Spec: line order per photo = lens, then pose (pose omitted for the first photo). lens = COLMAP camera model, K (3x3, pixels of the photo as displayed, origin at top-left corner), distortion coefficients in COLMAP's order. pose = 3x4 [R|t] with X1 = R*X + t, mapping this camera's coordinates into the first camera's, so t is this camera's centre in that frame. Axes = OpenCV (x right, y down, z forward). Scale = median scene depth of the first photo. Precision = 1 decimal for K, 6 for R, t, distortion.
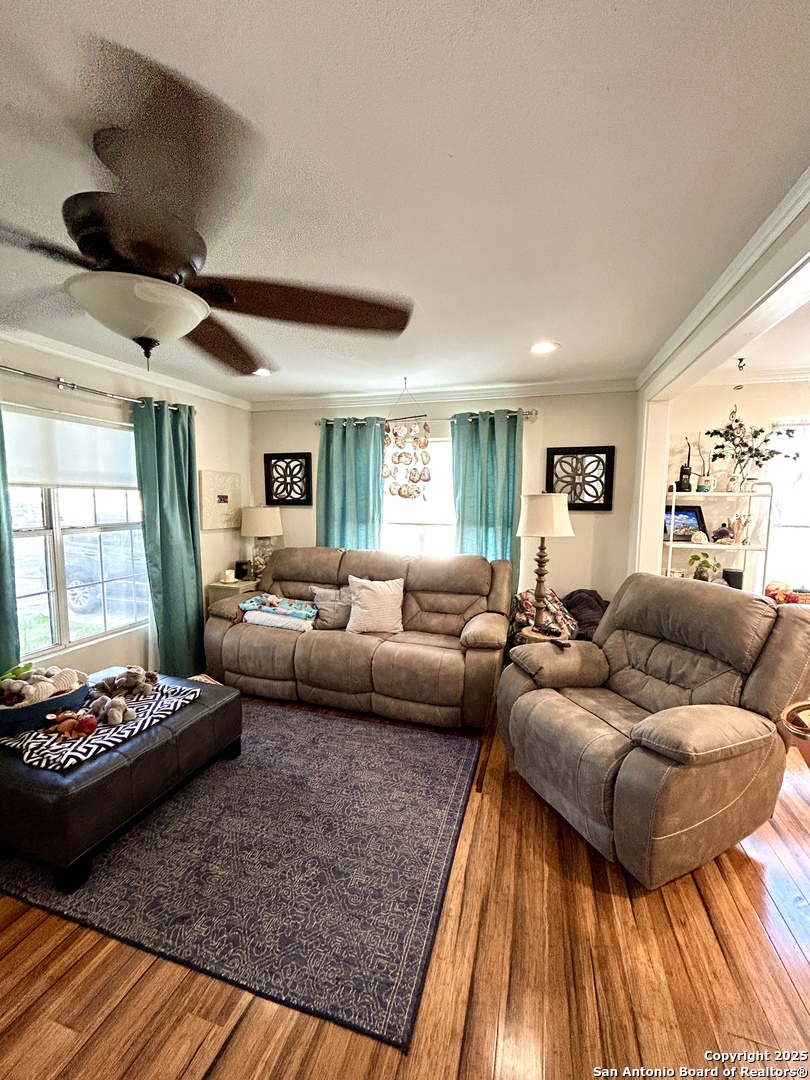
lens RADIAL K [[444.5, 0, 404.1], [0, 444.5, 539.3], [0, 0, 1]] dist [0.001479, -0.000055]
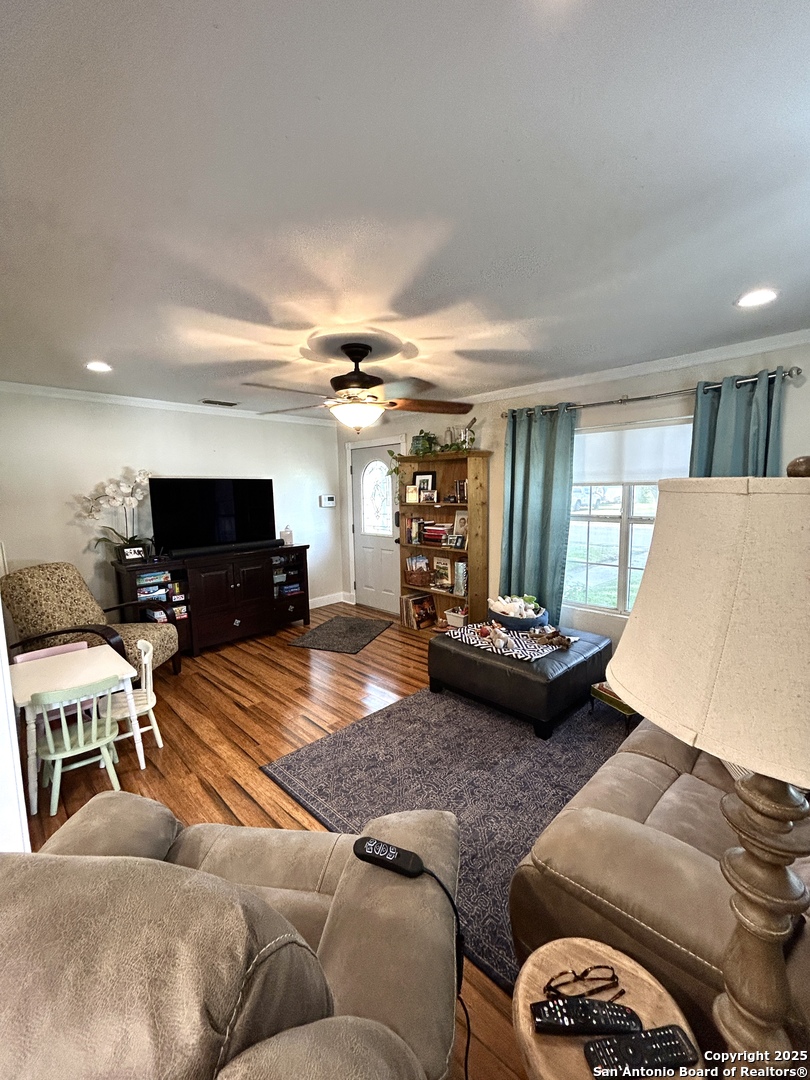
lens RADIAL K [[444.5, 0, 409.0], [0, 444.5, 541.5], [0, 0, 1]] dist [0.001479, -0.000055]
pose [[-0.465775, 0.103334, -0.878849, 0.538752], [-0.075385, 0.984915, 0.155758, -0.095490], [0.881686, 0.138800, -0.450959, 0.933514]]
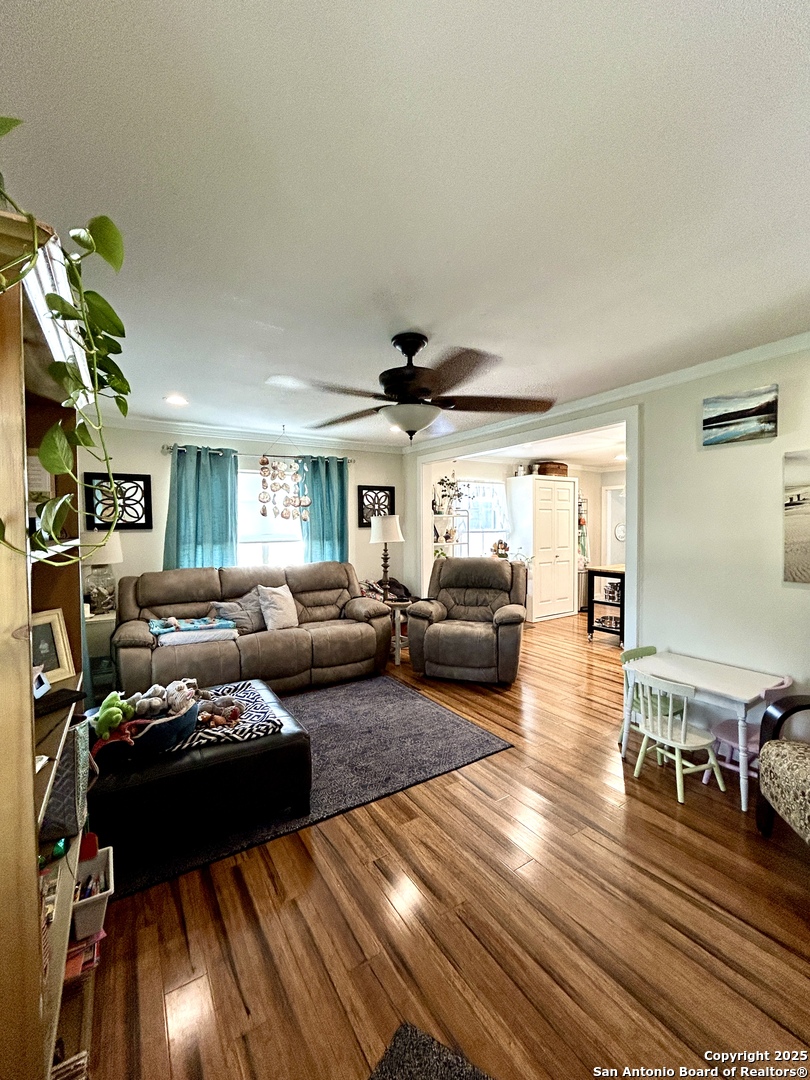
lens RADIAL K [[444.5, 0, 411.2], [0, 444.5, 537.1], [0, 0, 1]] dist [0.001479, -0.000055]
pose [[0.640066, -0.035413, 0.767503, -0.827801], [0.086569, 0.995900, -0.026243, 0.023195], [-0.763427, 0.083240, 0.640508, -0.074124]]
